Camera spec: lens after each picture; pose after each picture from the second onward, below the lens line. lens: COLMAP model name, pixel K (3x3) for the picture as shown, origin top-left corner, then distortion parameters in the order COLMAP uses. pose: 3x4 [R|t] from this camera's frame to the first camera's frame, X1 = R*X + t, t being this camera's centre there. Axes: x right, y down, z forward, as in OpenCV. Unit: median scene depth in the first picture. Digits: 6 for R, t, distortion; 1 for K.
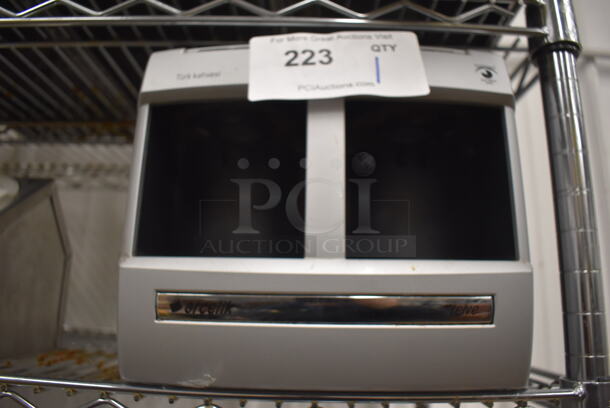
lens RADIAL K [[472.3, 0, 314.3], [0, 472.3, 201.6], [0, 0, 1]] dist [-0.095385, 0.000997]
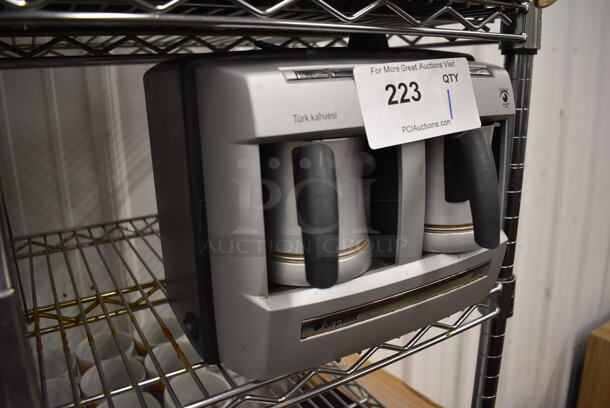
lens RADIAL K [[472.3, 0, 314.3], [0, 472.3, 201.6], [0, 0, 1]] dist [-0.095385, 0.000997]
pose [[0.852323, -0.167215, 0.495565, -0.759031], [-0.090041, 0.886455, 0.453971, -0.554162], [-0.515207, -0.431551, 0.740490, 0.200348]]
